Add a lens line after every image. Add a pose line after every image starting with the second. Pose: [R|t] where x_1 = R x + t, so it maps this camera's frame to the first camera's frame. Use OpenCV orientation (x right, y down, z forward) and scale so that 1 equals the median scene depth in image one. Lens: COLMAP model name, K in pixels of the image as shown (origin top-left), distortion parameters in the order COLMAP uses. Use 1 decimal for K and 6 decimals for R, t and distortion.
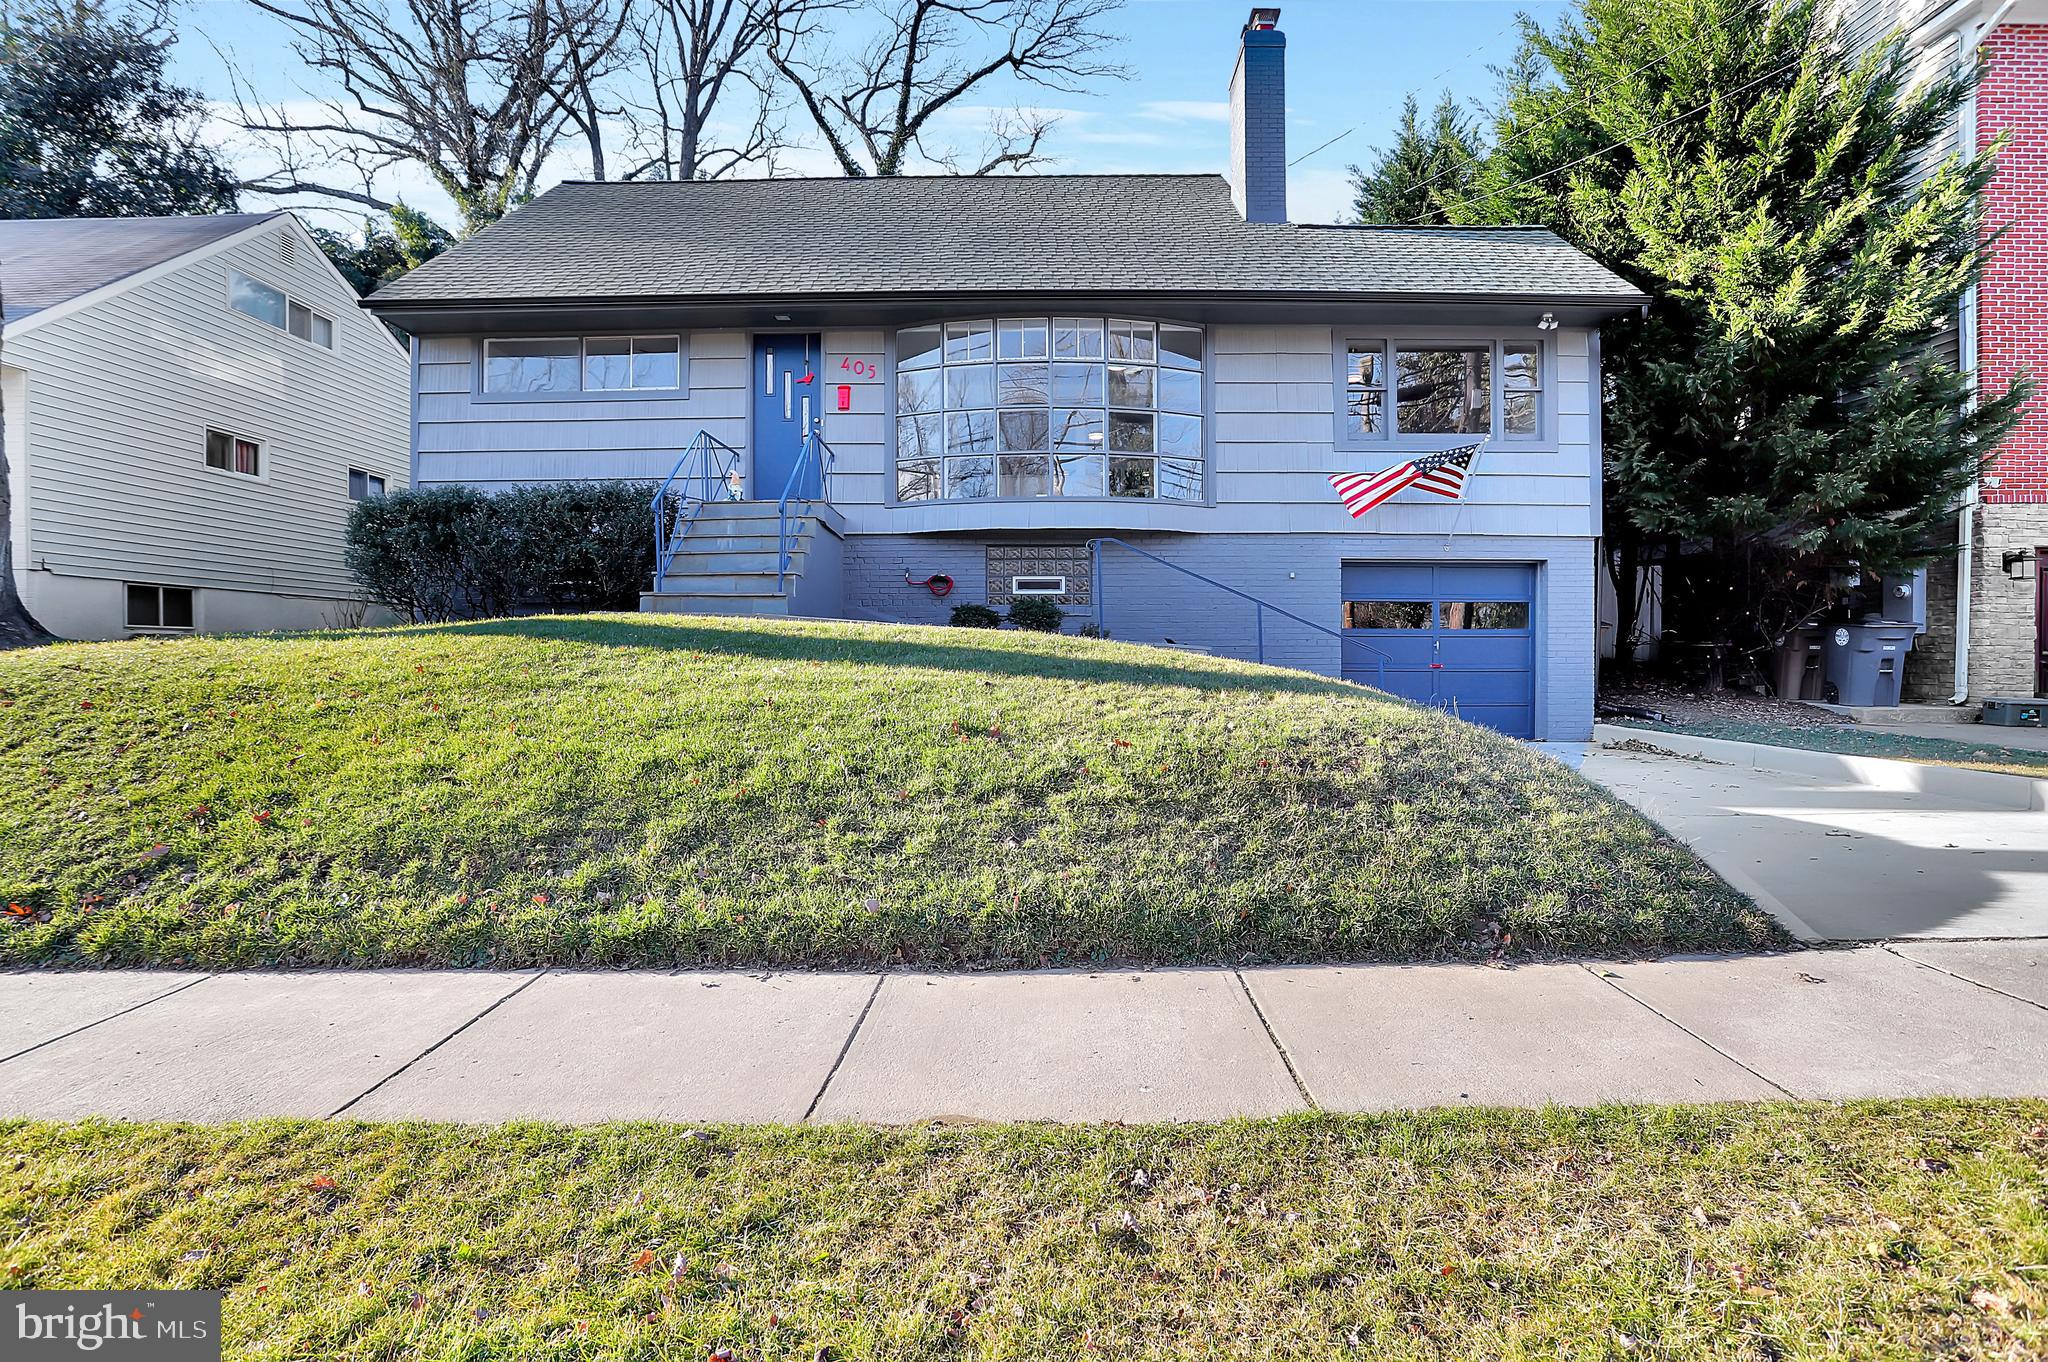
lens RADIAL K [[1004.3, 0, 1031.0], [0, 1004.3, 674.1], [0, 0, 1]] dist [-0.056163, 0.030706]
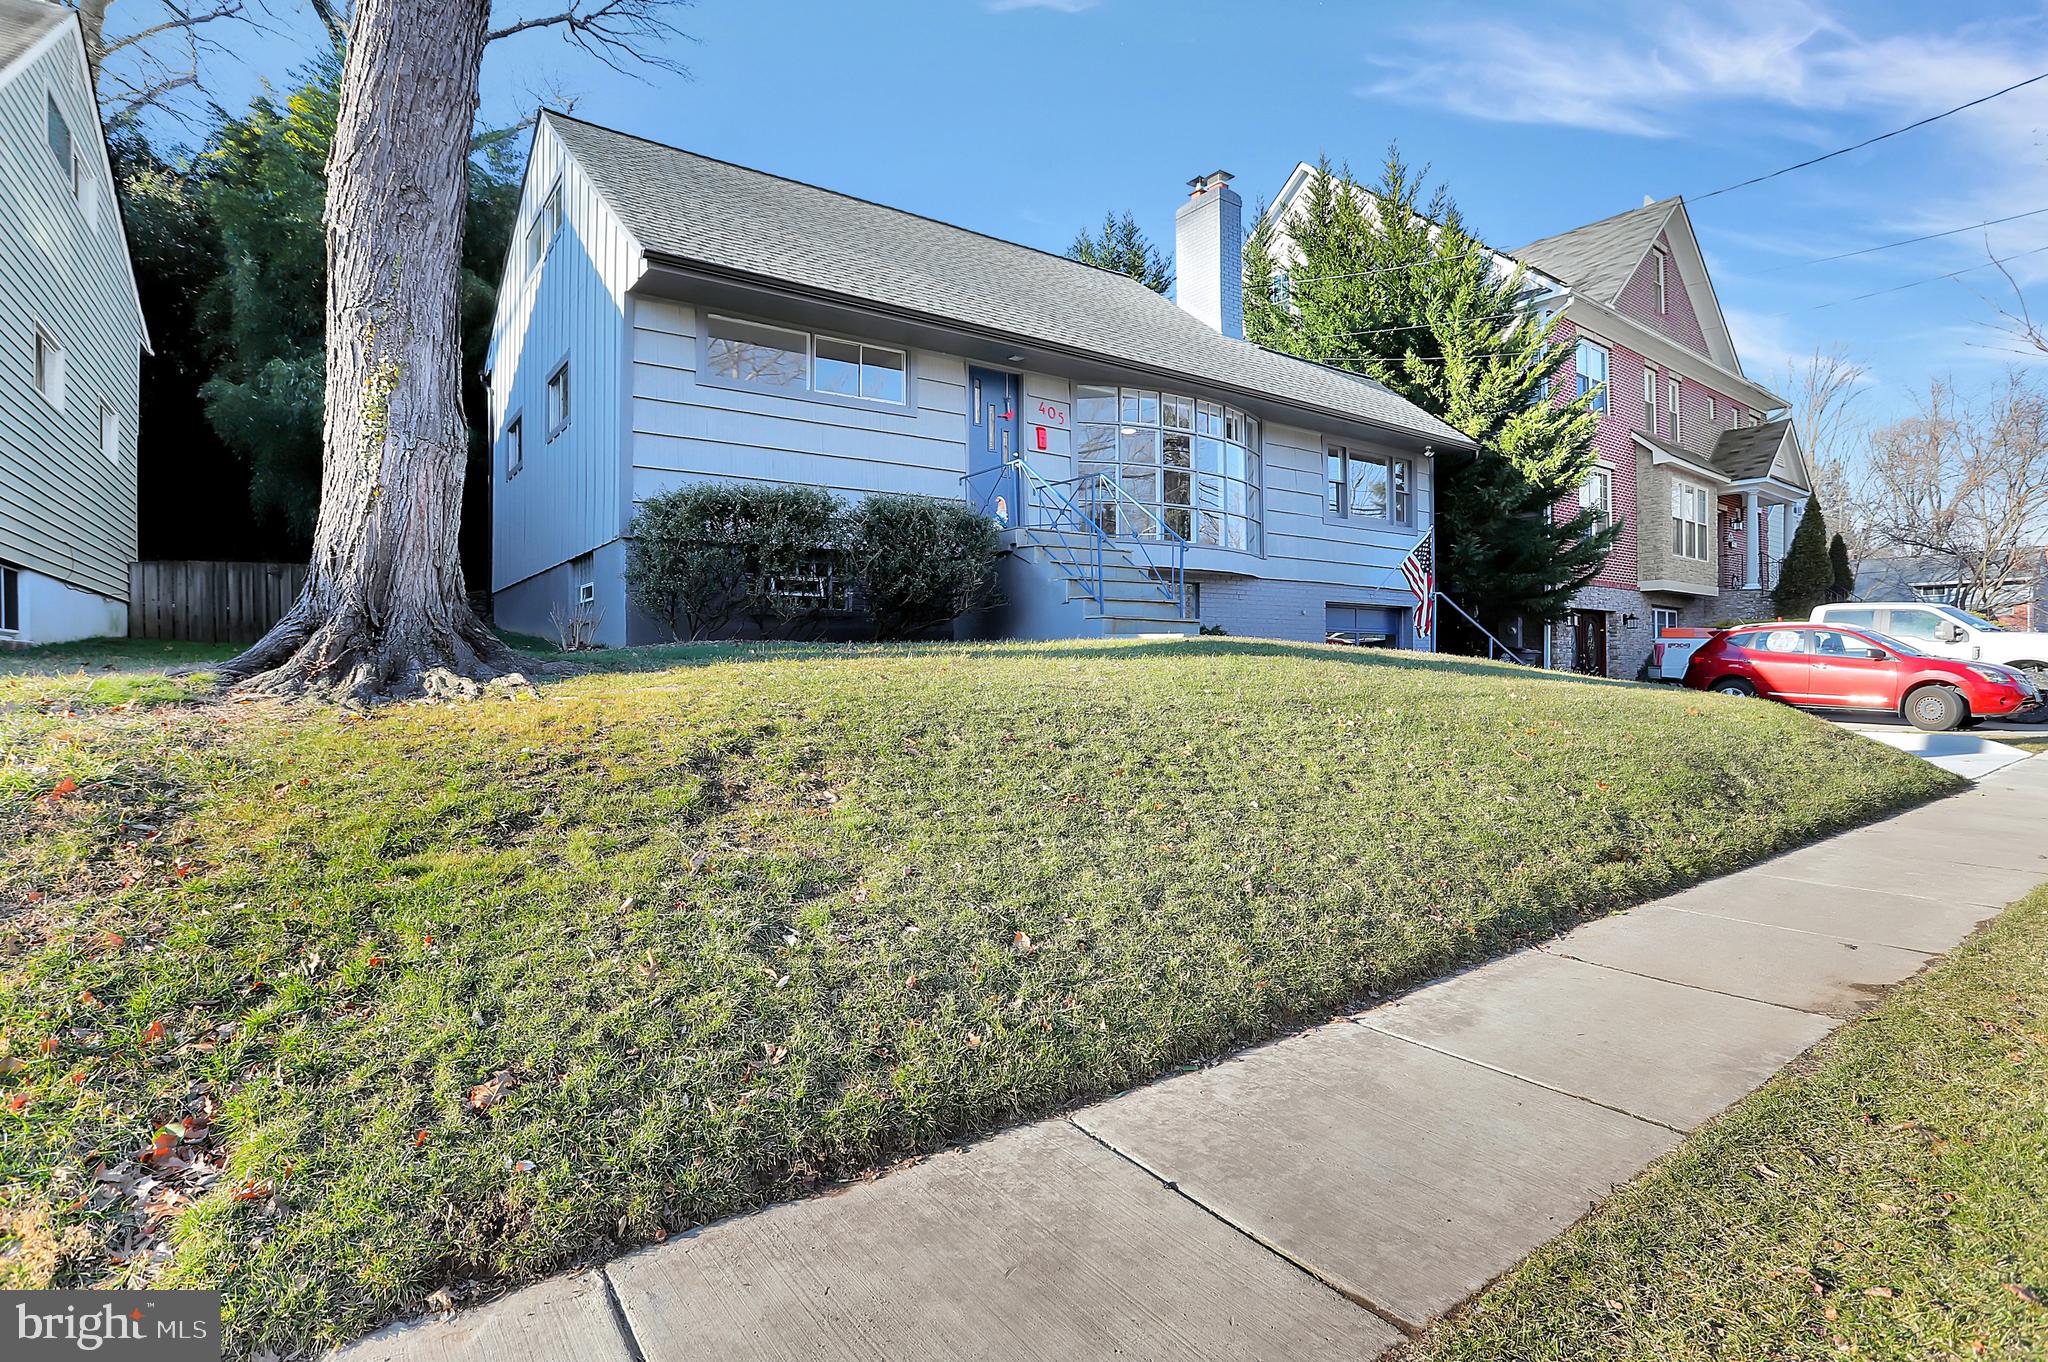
lens RADIAL K [[1004.3, 0, 1031.0], [0, 1004.3, 674.1], [0, 0, 1]] dist [-0.056163, 0.030706]
pose [[0.818009, -0.004528, 0.575188, -0.828636], [0.014194, 0.999823, -0.012315, -0.003307], [-0.575031, 0.018238, 0.817928, 0.109304]]
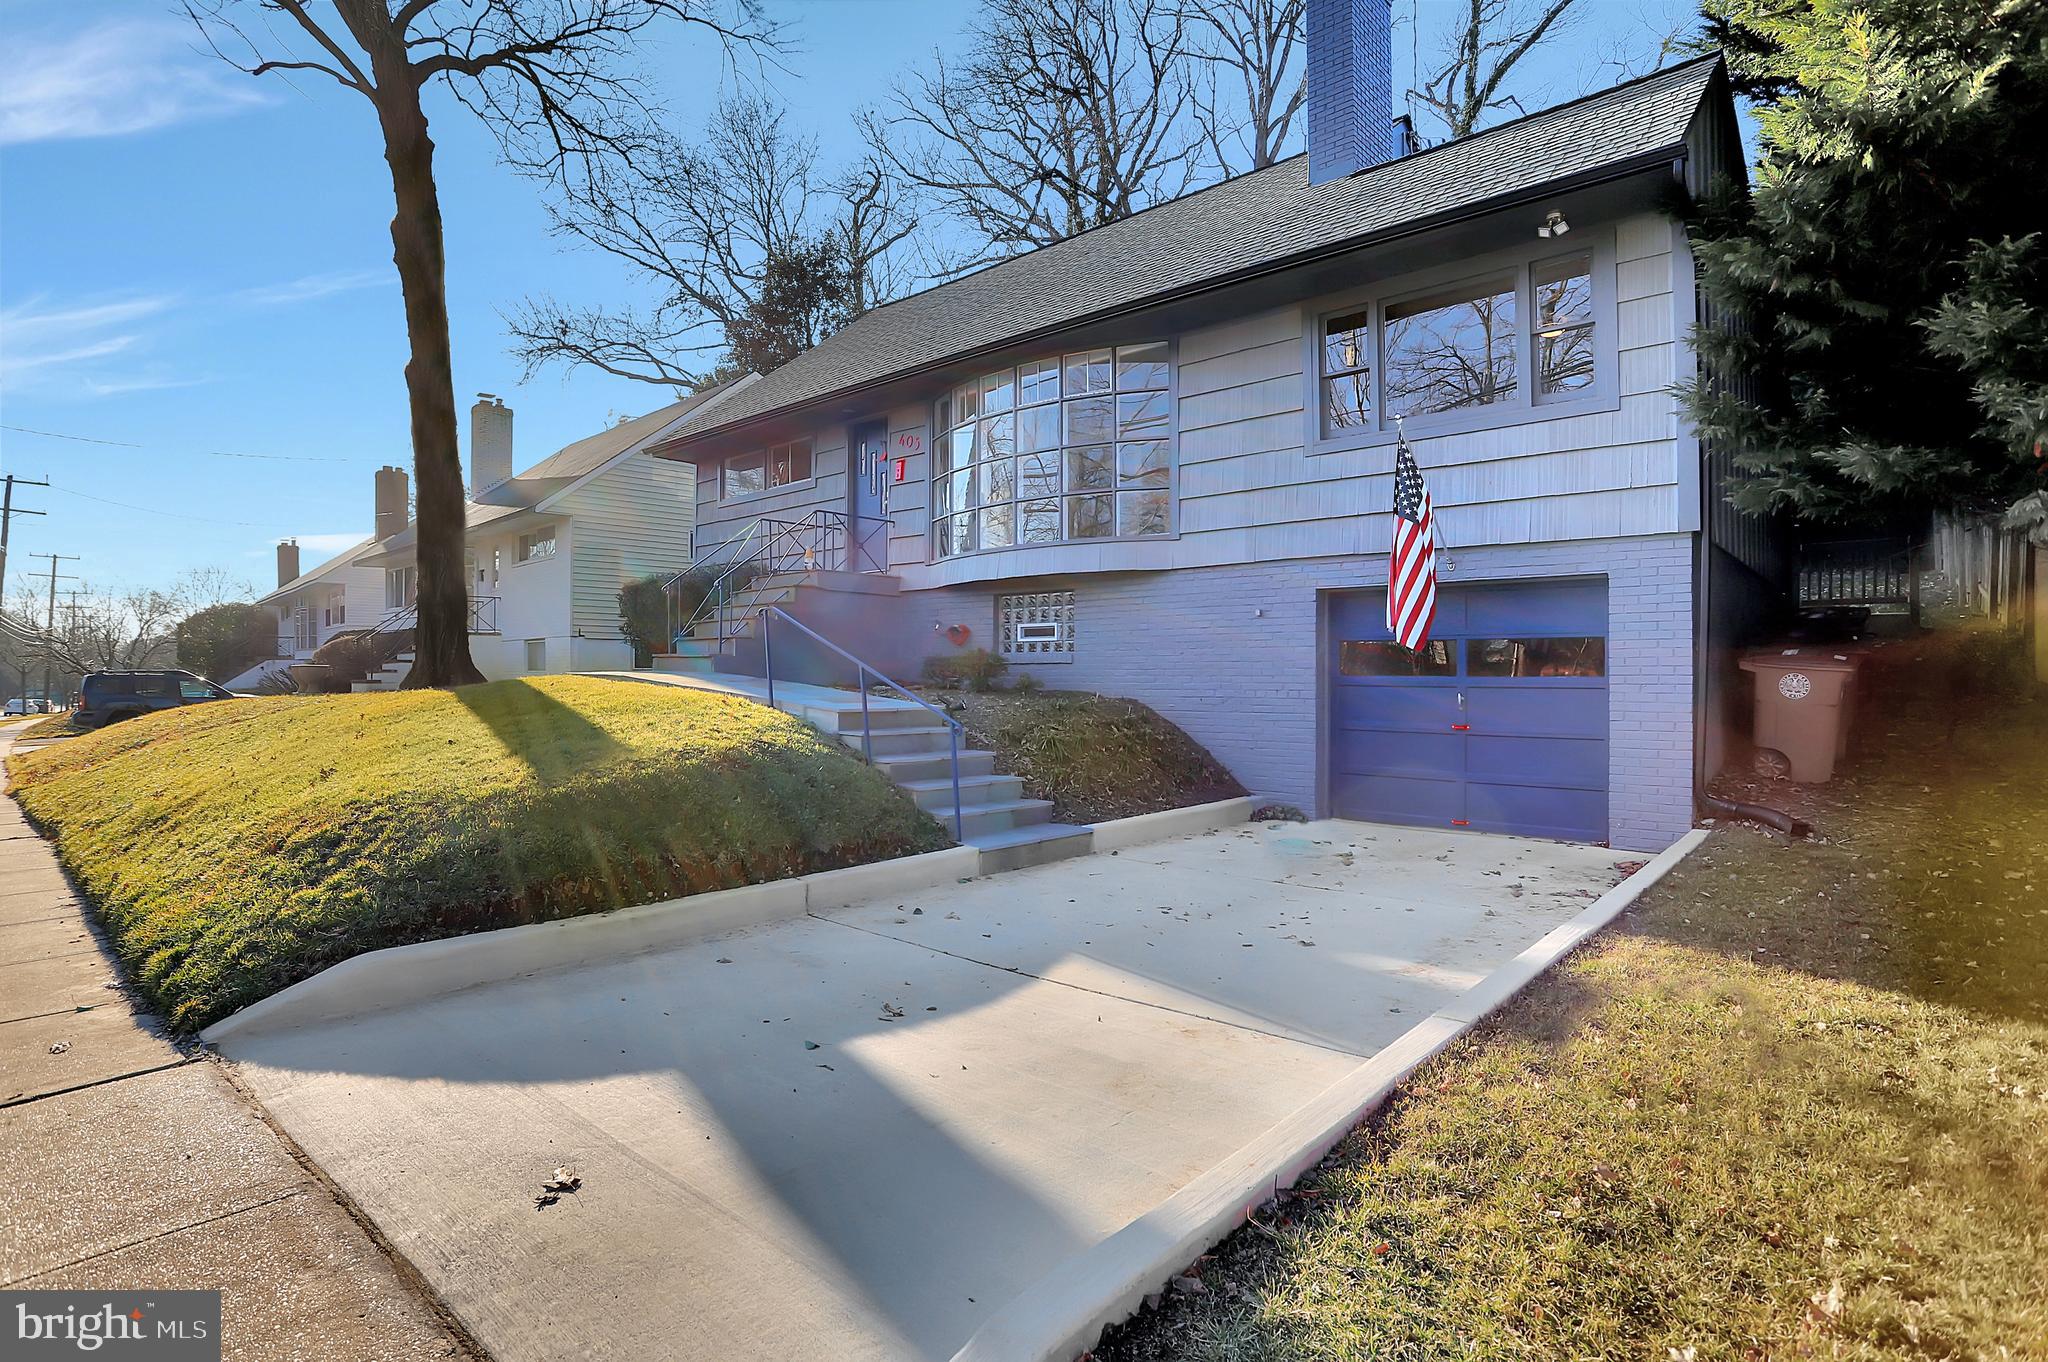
lens RADIAL K [[1004.3, 0, 1031.0], [0, 1004.3, 674.1], [0, 0, 1]] dist [-0.056163, 0.030706]
pose [[0.756855, 0.000859, -0.653582, 0.656815], [-0.011145, 0.999871, -0.011592, -0.035812], [0.653488, 0.016057, 0.756767, 0.246556]]
